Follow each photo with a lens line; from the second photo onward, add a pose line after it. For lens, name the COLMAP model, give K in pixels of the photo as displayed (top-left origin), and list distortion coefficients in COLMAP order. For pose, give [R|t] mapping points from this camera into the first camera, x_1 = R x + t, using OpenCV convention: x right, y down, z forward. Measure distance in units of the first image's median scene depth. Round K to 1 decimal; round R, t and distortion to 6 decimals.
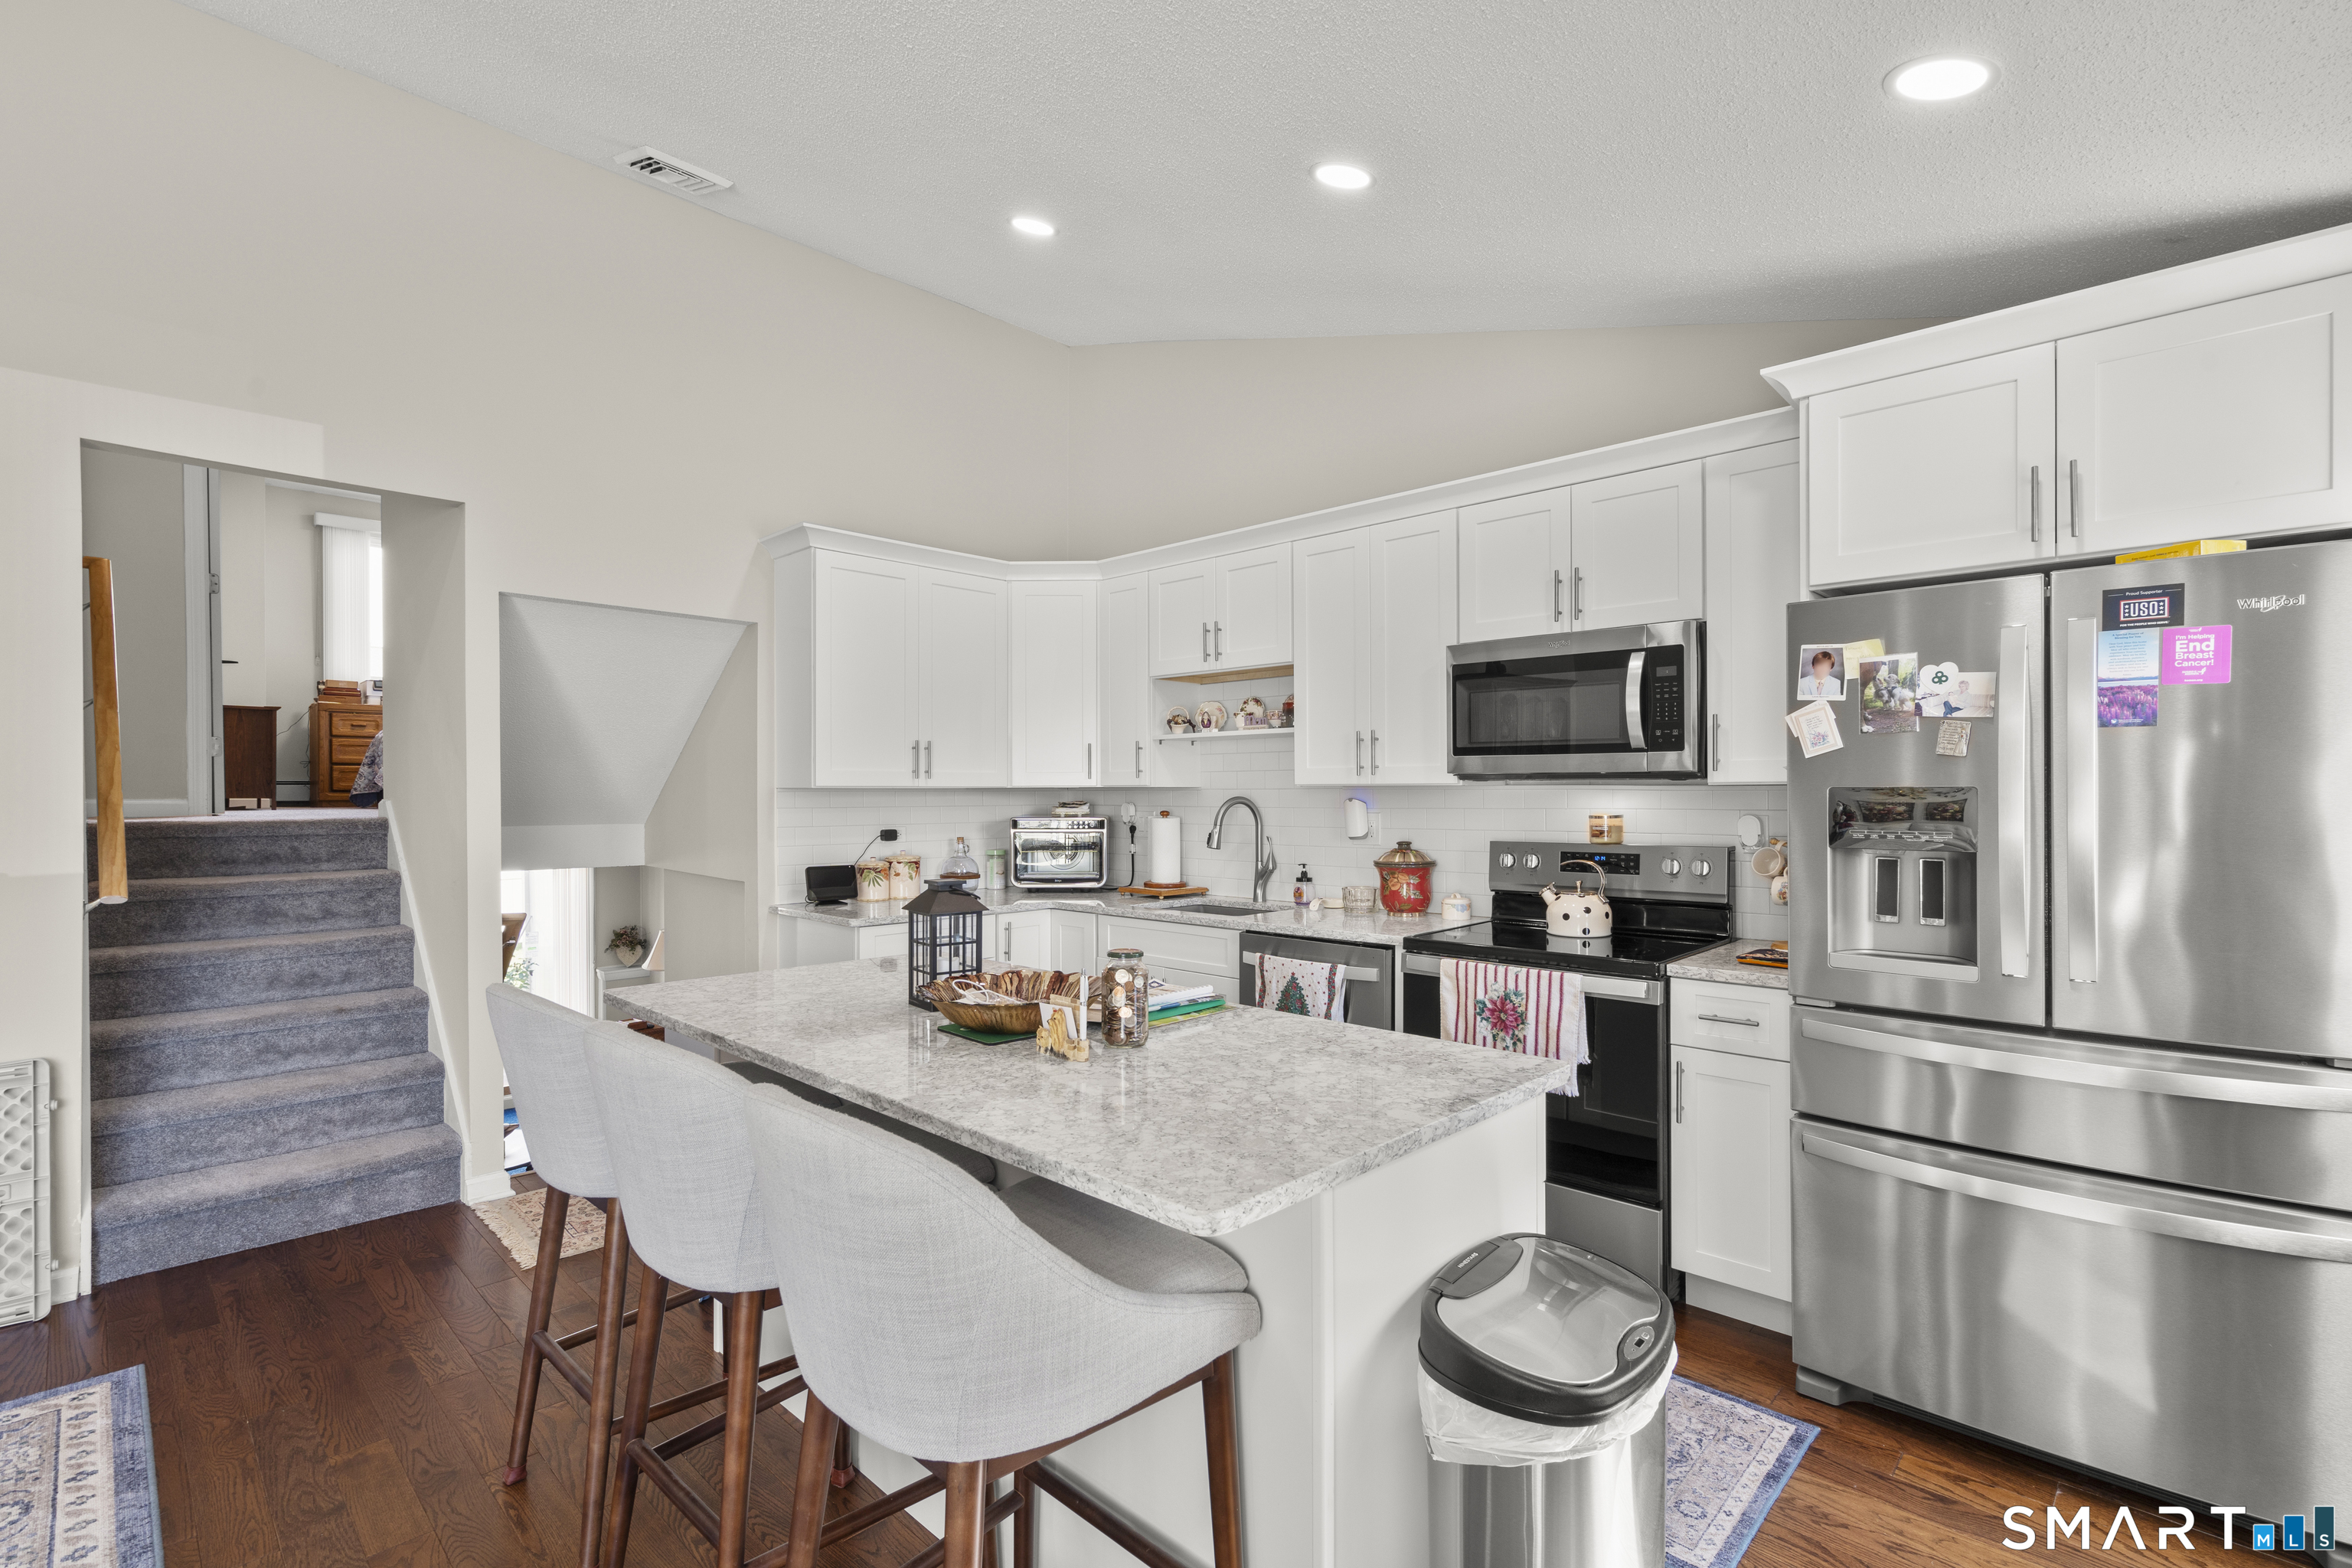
lens RADIAL K [[1066.3, 0, 1179.8], [0, 1066.3, 792.5], [0, 0, 1]] dist [-0.002865, 0.001260]
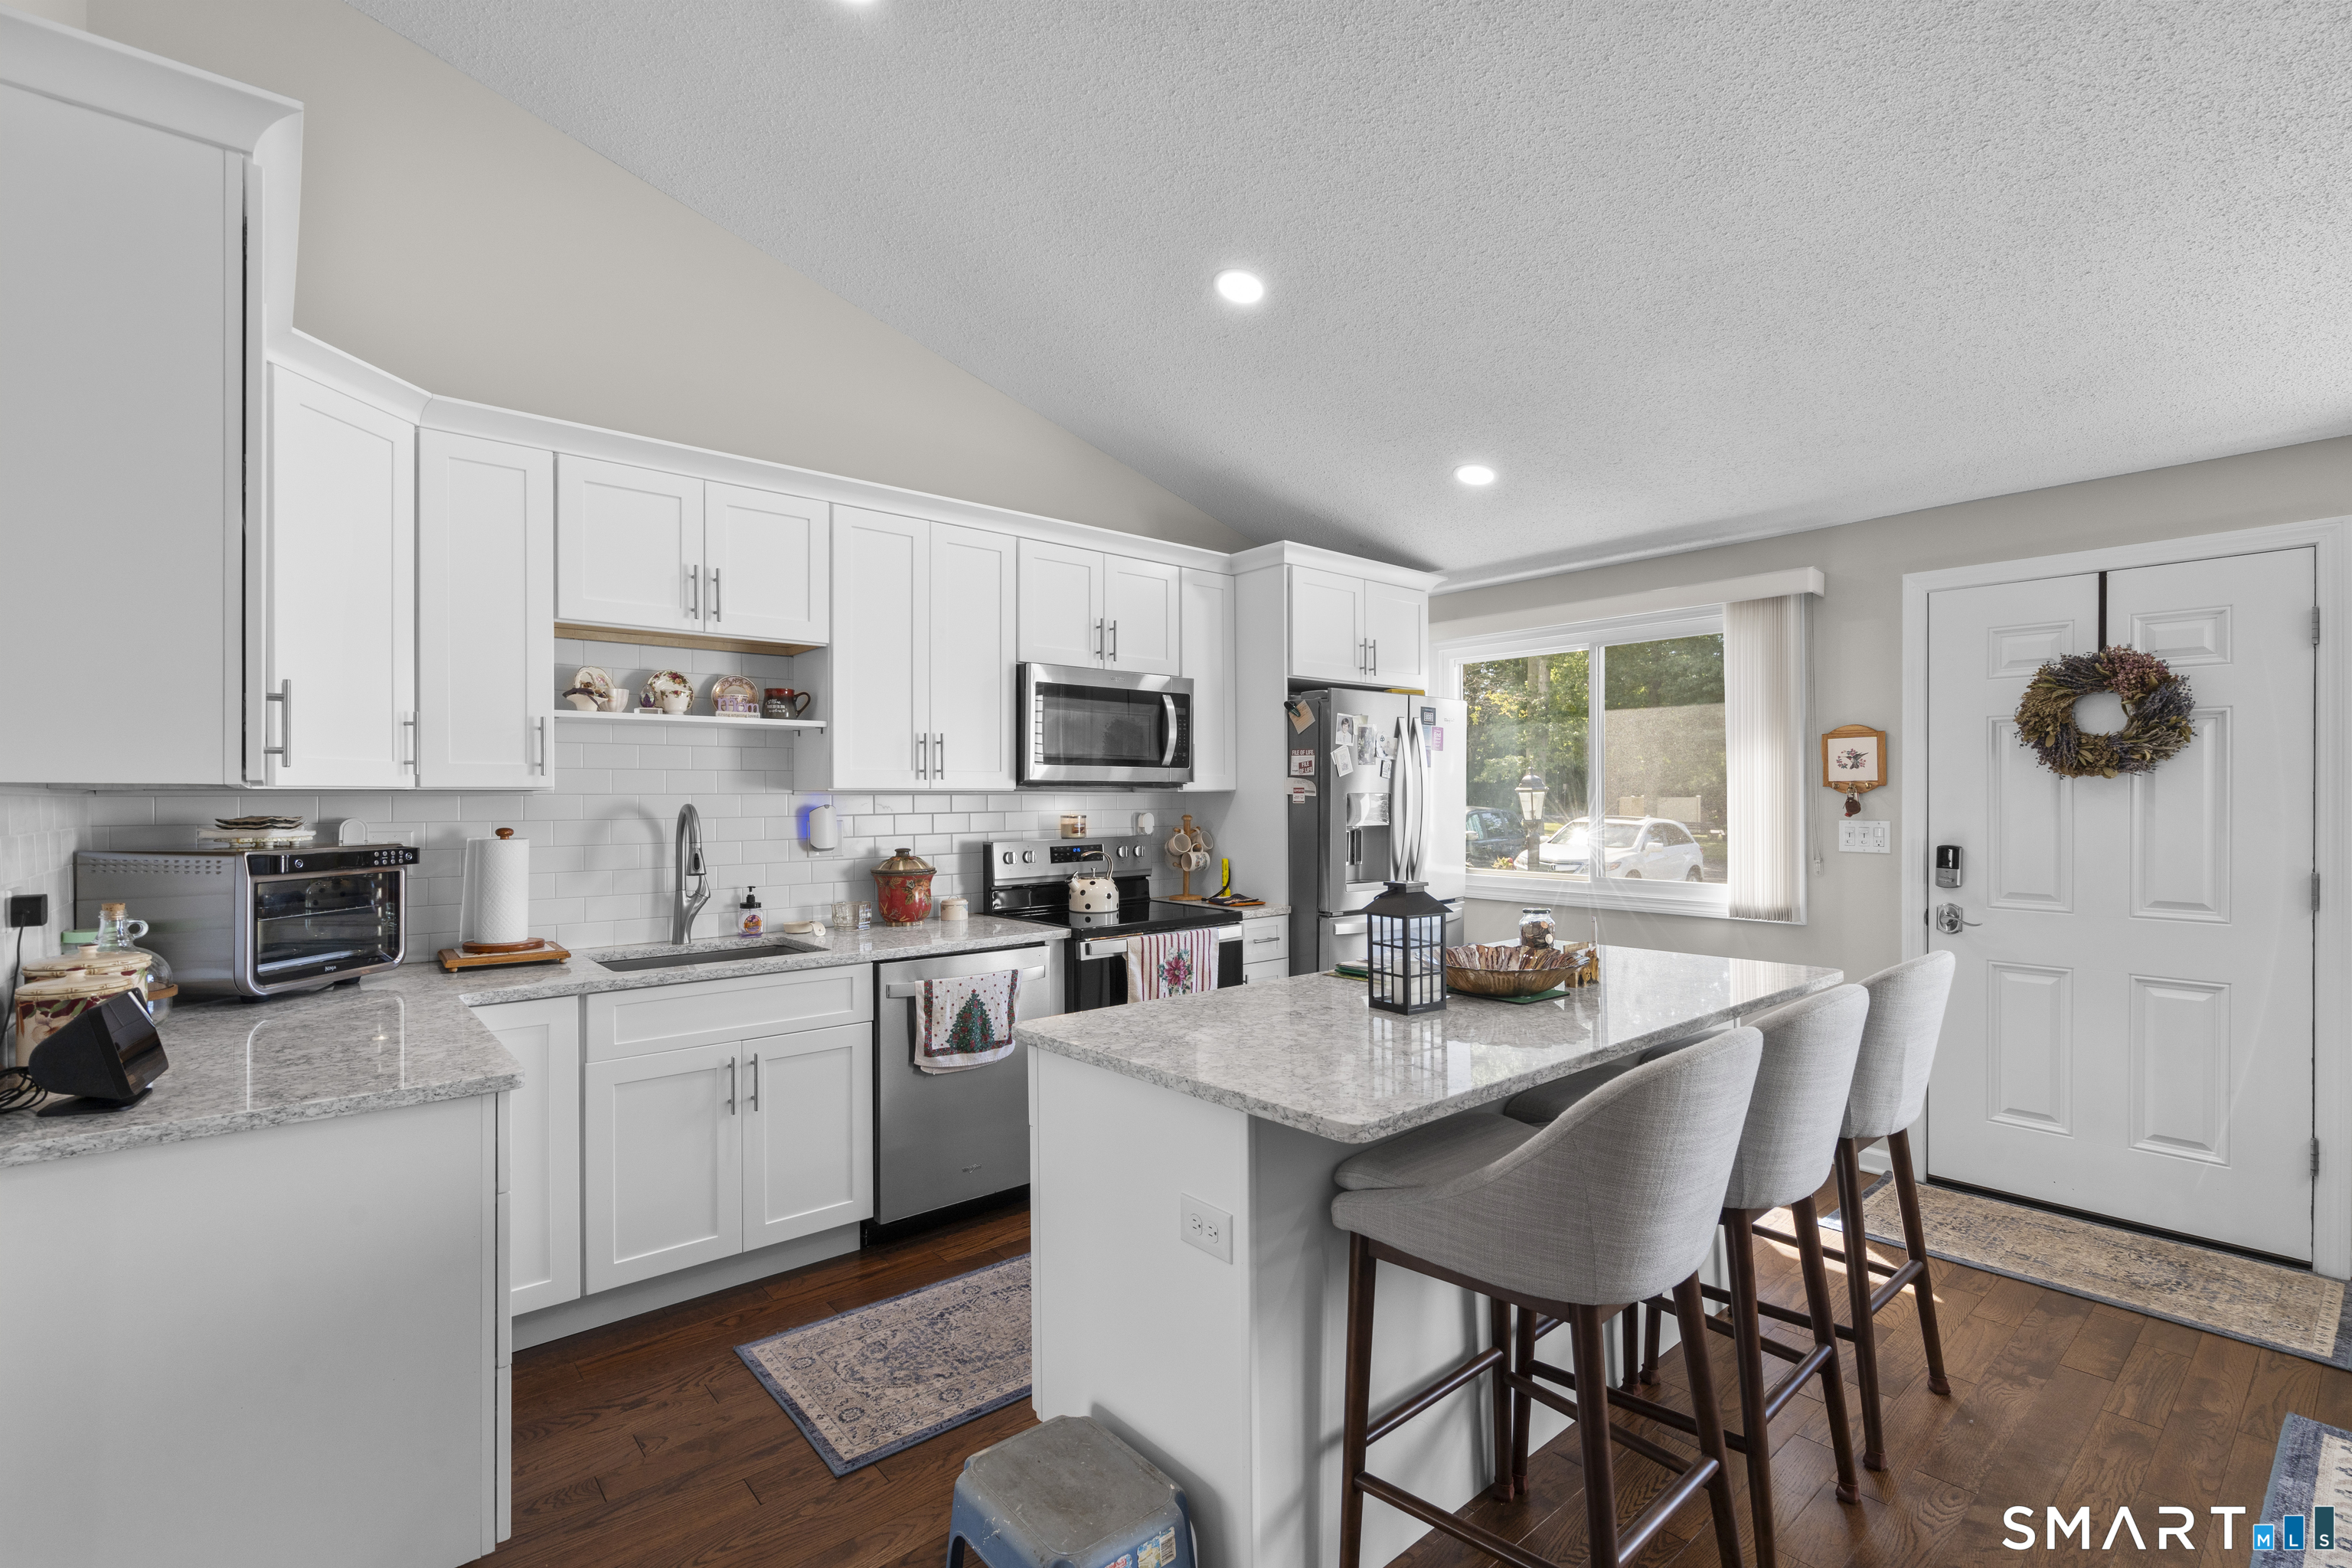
lens RADIAL K [[1051.4, 0, 1178.0], [0, 1051.4, 796.2], [0, 0, 1]] dist [-0.007298, 0.001519]
pose [[0.093742, 0.003349, 0.995591, -0.804933], [0.005900, 0.999975, -0.003919, 0.003823], [-0.995579, 0.006242, 0.093720, 0.745008]]
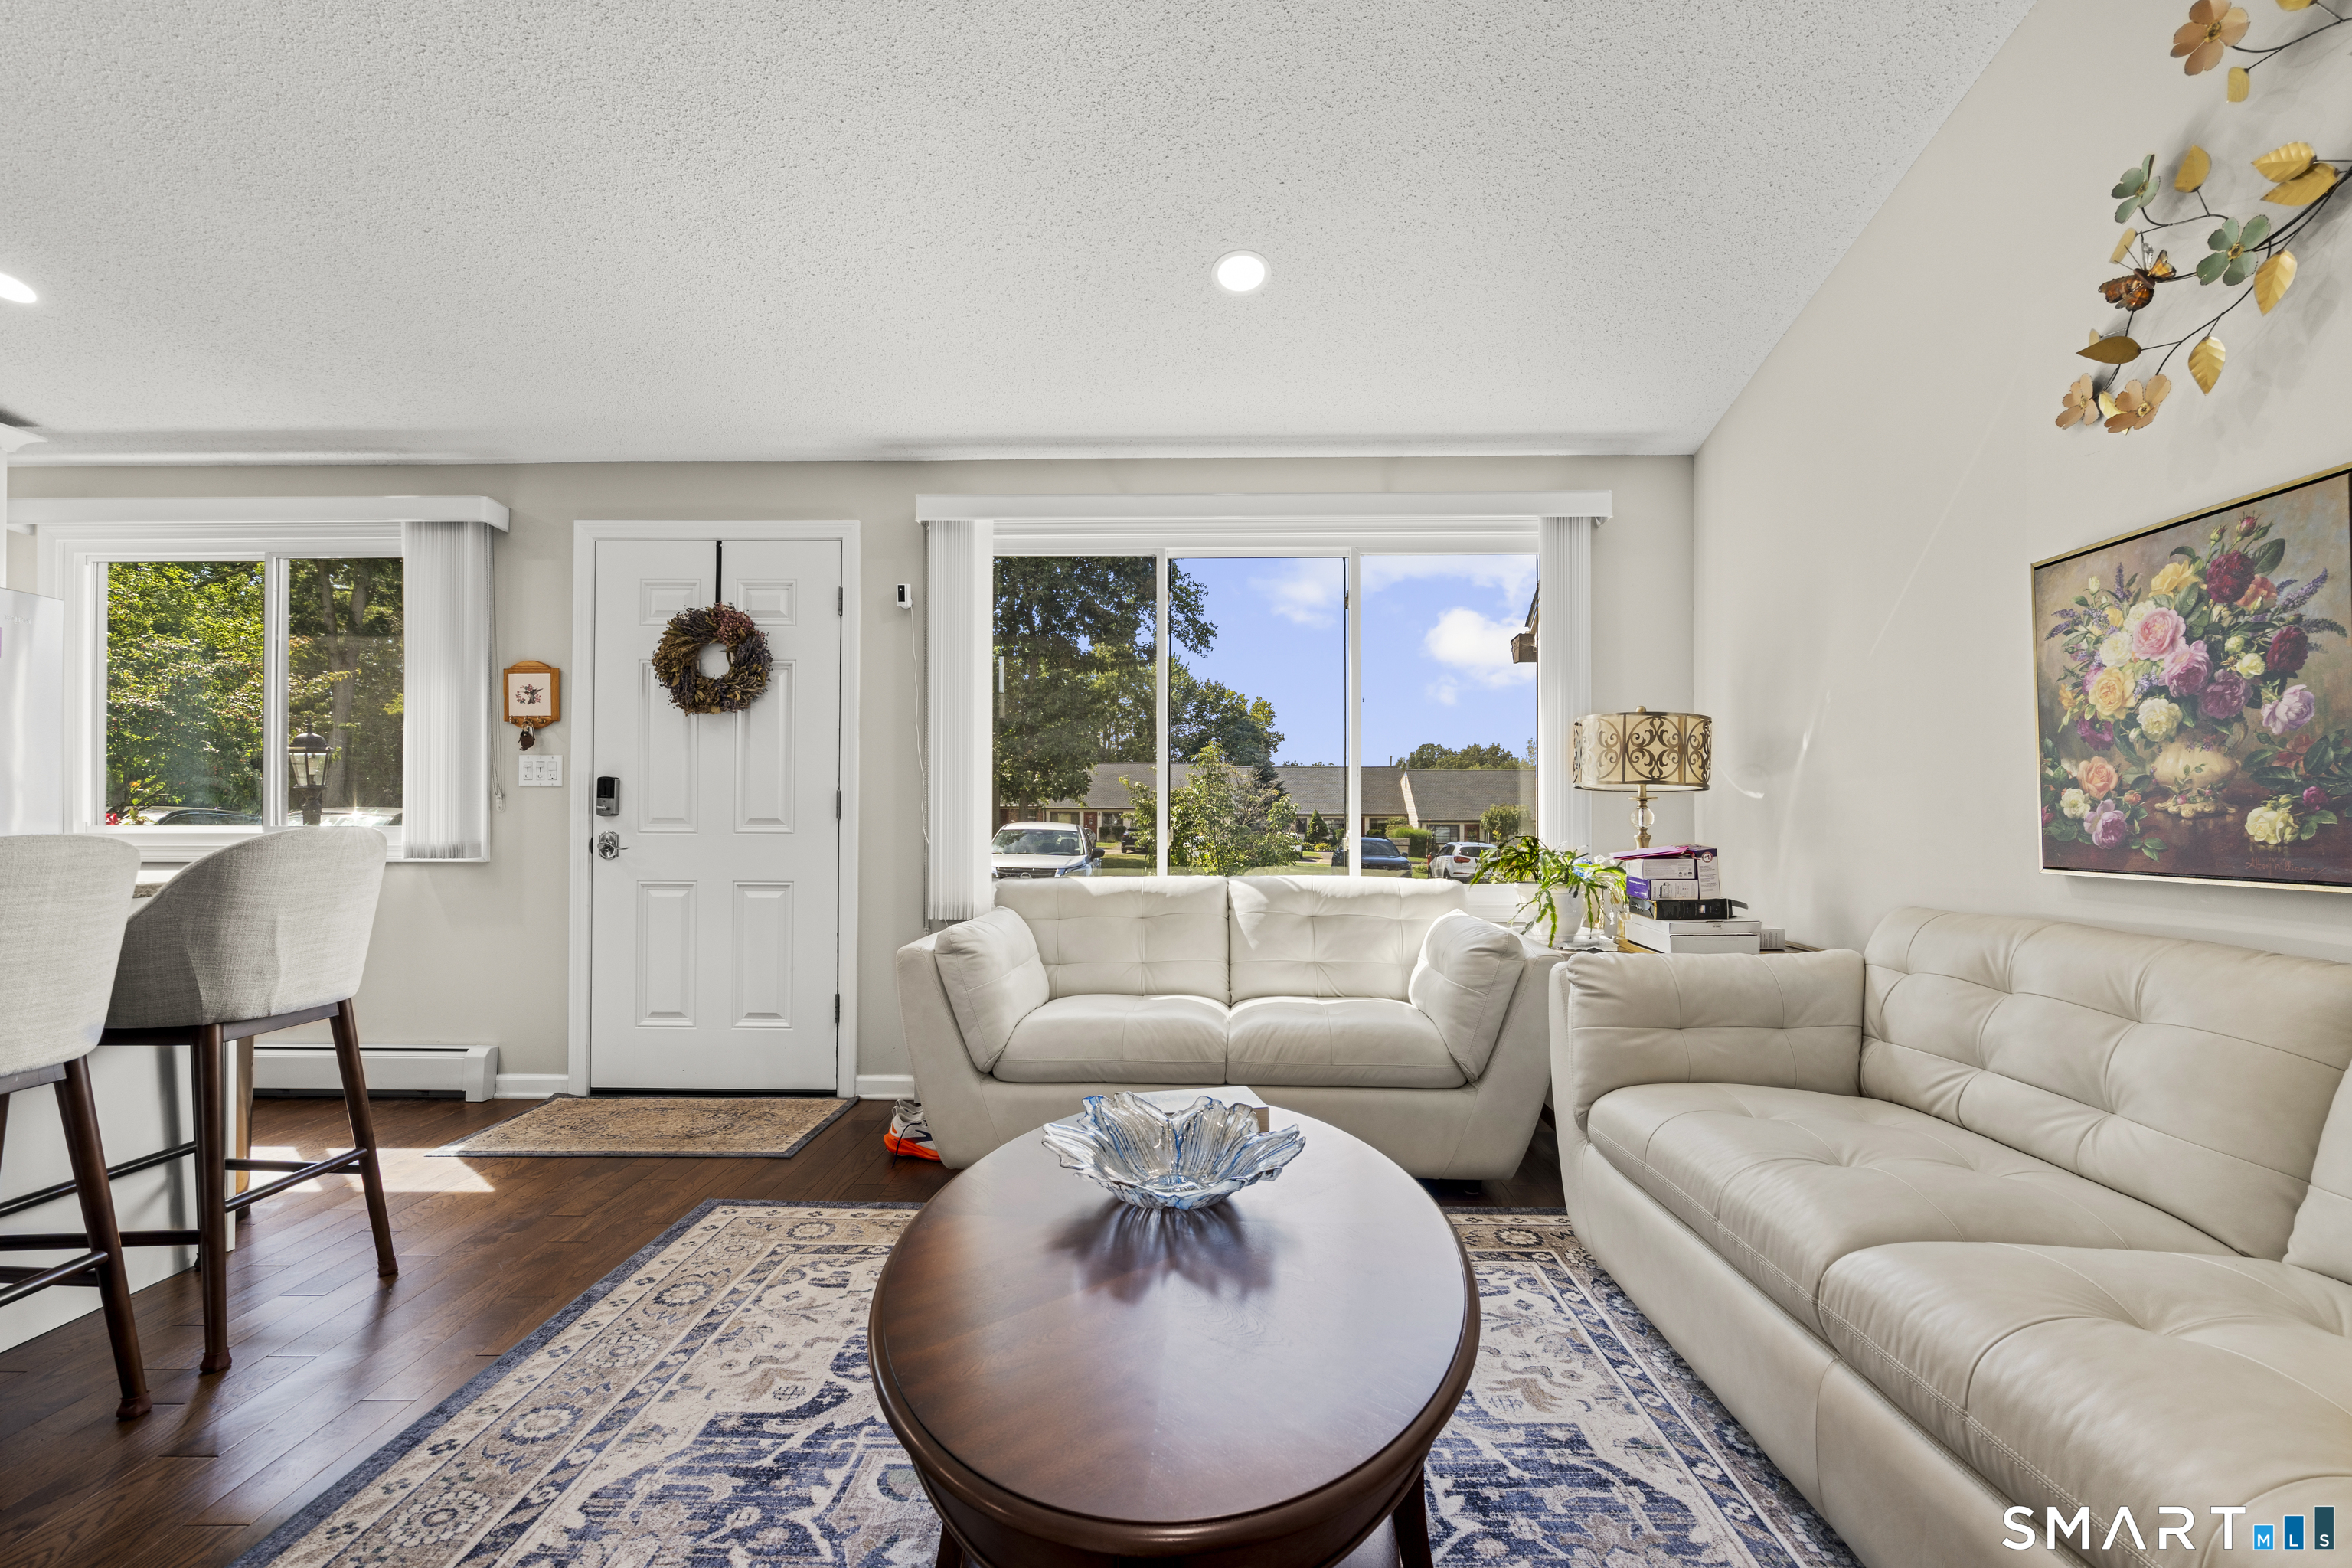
lens RADIAL K [[1062.7, 0, 1182.8], [0, 1062.7, 802.1], [0, 0, 1]] dist [-0.007800, 0.004269]
pose [[-0.684183, 0.010947, 0.729228, -0.942657], [0.004766, 0.999933, -0.010539, 0.094428], [-0.729295, -0.003735, -0.684189, 0.410310]]
